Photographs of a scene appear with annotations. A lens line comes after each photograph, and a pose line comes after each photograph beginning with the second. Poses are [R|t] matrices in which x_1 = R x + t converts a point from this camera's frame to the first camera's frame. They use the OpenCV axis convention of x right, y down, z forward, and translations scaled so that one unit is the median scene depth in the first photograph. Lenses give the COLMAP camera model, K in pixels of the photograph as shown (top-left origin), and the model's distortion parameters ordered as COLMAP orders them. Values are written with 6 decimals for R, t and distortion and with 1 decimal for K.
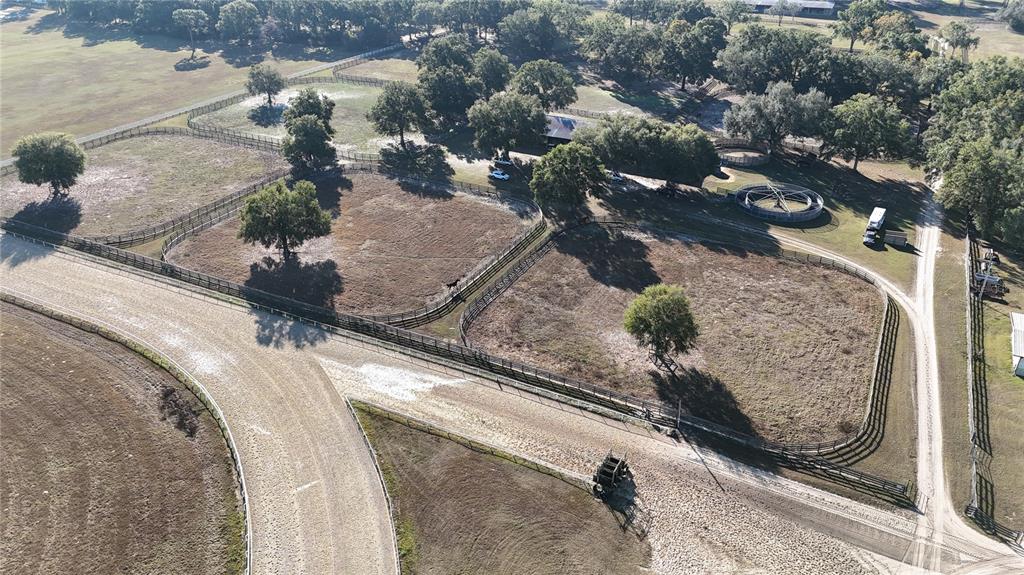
lens RADIAL K [[747.4, 0, 513.1], [0, 747.4, 290.3], [0, 0, 1]] dist [0.078824, -0.068206]
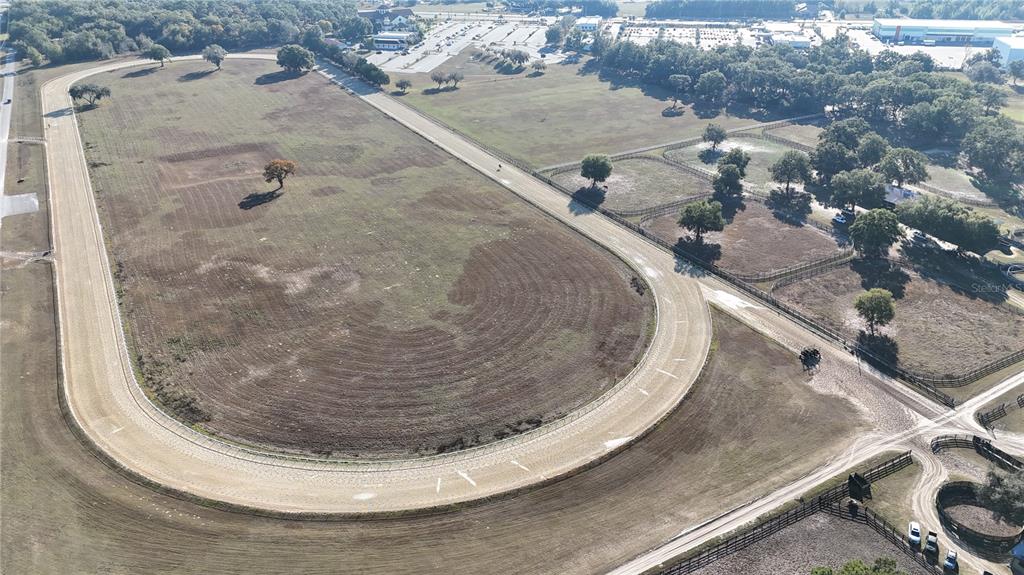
lens RADIAL K [[747.4, 0, 513.1], [0, 747.4, 290.3], [0, 0, 1]] dist [0.078824, -0.068206]
pose [[0.836148, 0.250036, -0.488199, 0.277467], [-0.258744, 0.964605, 0.050876, 0.109128], [0.483640, 0.083779, 0.871248, -0.894205]]
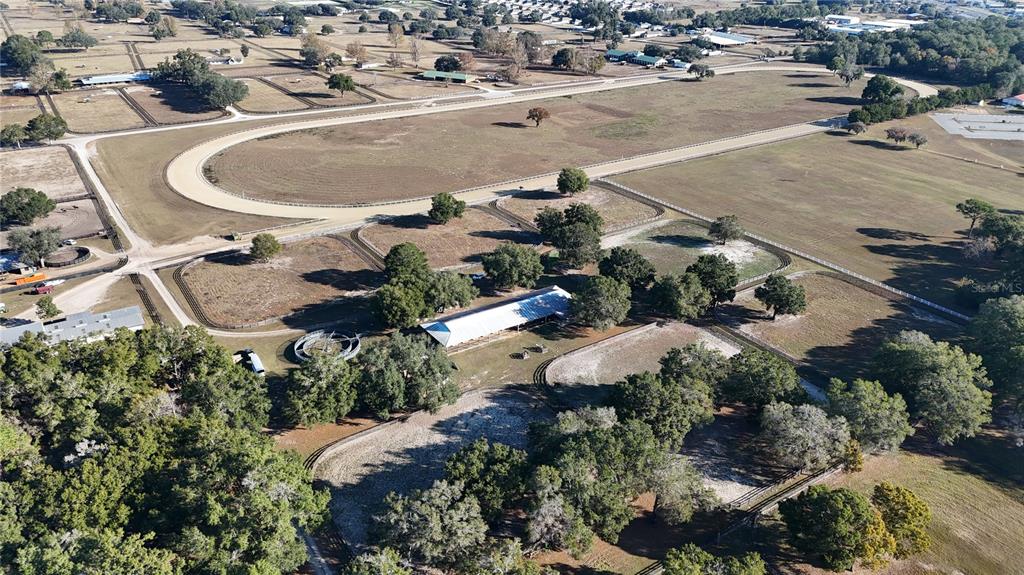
lens RADIAL K [[747.4, 0, 513.1], [0, 747.4, 290.3], [0, 0, 1]] dist [0.078824, -0.068206]
pose [[-0.488956, 0.375782, -0.787217, 1.385076], [-0.423487, 0.686708, 0.590839, -1.283096], [0.762615, 0.622270, -0.176631, 1.653611]]
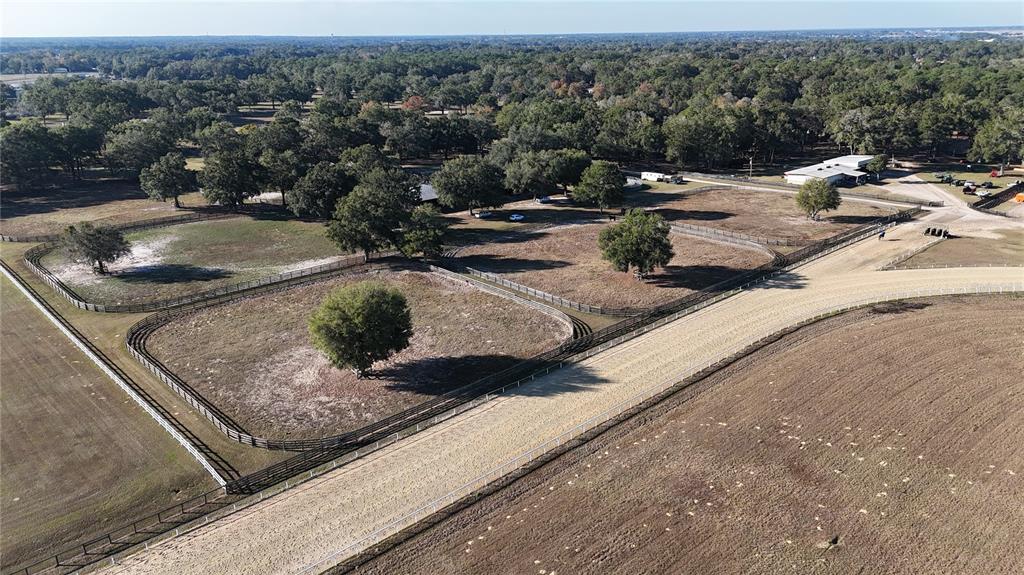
lens RADIAL K [[747.4, 0, 513.1], [0, 747.4, 290.3], [0, 0, 1]] dist [0.078824, -0.068206]
pose [[0.332118, -0.302314, 0.893479, -1.321033], [0.462100, 0.877933, 0.125285, -0.251213], [-0.822290, 0.371267, 0.431277, 0.693408]]
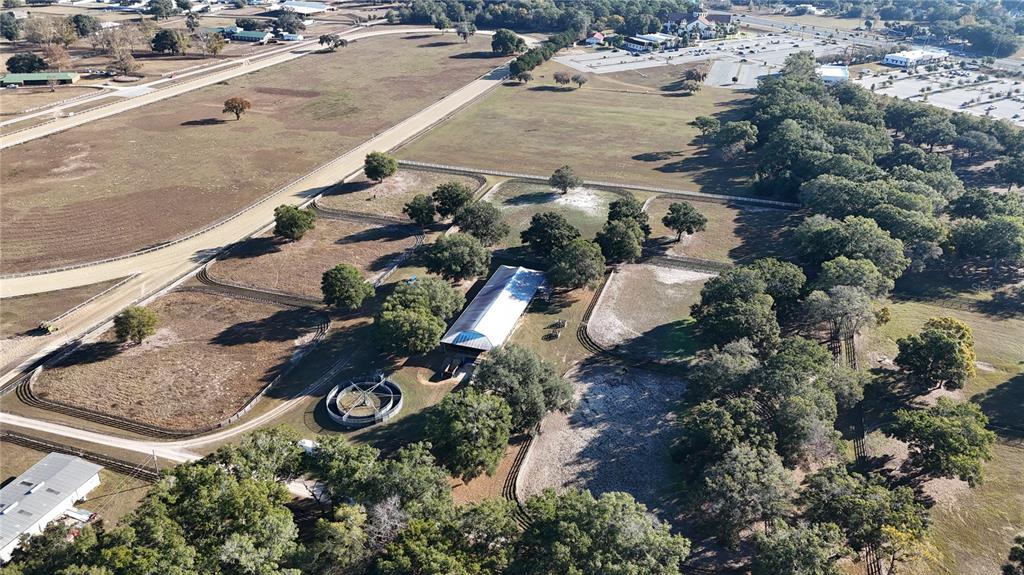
lens RADIAL K [[747.4, 0, 513.1], [0, 747.4, 290.3], [0, 0, 1]] dist [0.078824, -0.068206]
pose [[0.152995, 0.459669, -0.874813, 1.491236], [-0.480435, 0.808178, 0.340633, -0.854726], [0.863582, 0.368176, 0.344488, 0.870502]]
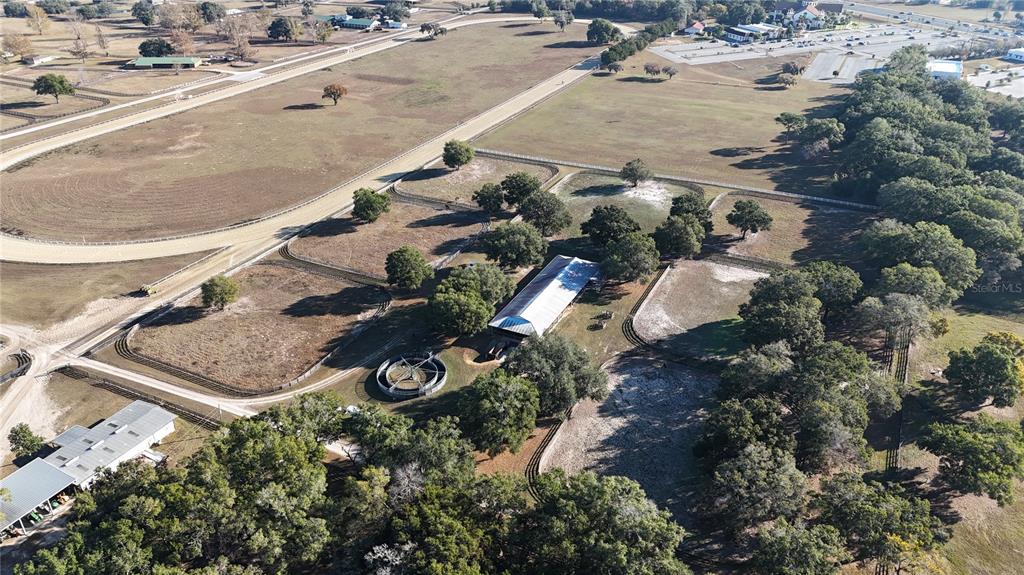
lens RADIAL K [[747.4, 0, 513.1], [0, 747.4, 290.3], [0, 0, 1]] dist [0.078824, -0.068206]
pose [[0.011287, 0.479654, -0.877385, 1.550683], [-0.474168, 0.775082, 0.417627, -0.927096], [0.880362, 0.411315, 0.236185, 0.938791]]
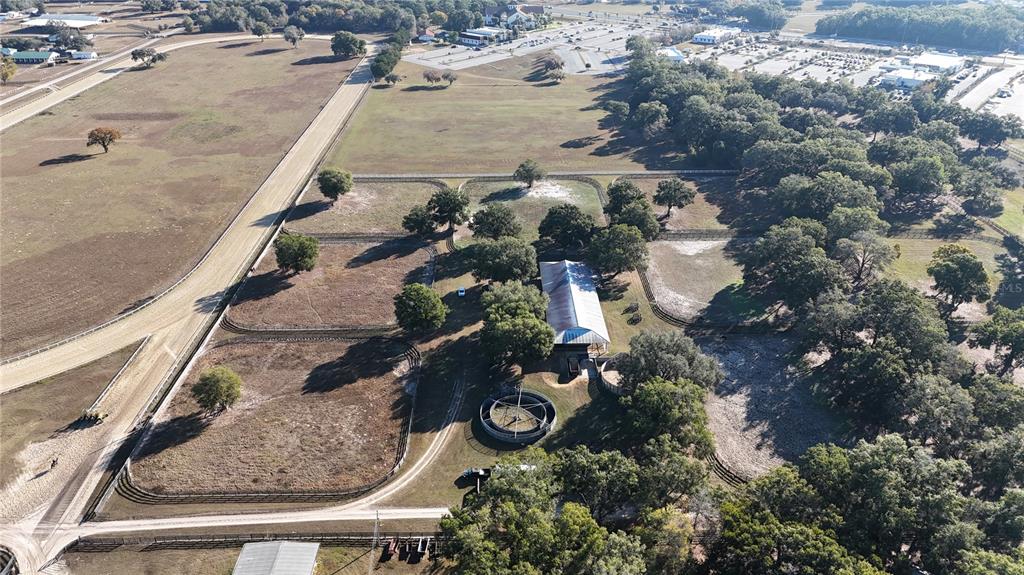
lens RADIAL K [[747.4, 0, 513.1], [0, 747.4, 290.3], [0, 0, 1]] dist [0.078824, -0.068206]
pose [[0.477624, 0.409531, -0.777277, 1.293842], [-0.420756, 0.883280, 0.206834, -0.577892], [0.771258, 0.228255, 0.594189, 0.365116]]
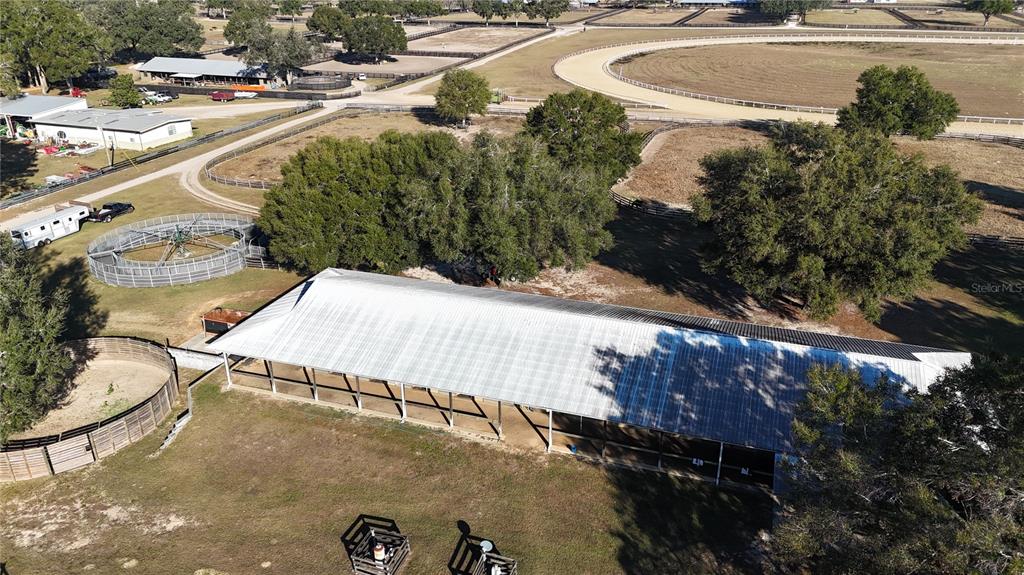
lens RADIAL K [[747.4, 0, 513.1], [0, 747.4, 290.3], [0, 0, 1]] dist [0.078824, -0.068206]
pose [[-0.989662, 0.065237, -0.127720, 0.230975], [-0.061072, 0.614073, 0.786883, -0.603273], [0.129763, 0.786549, -0.603741, 1.585974]]
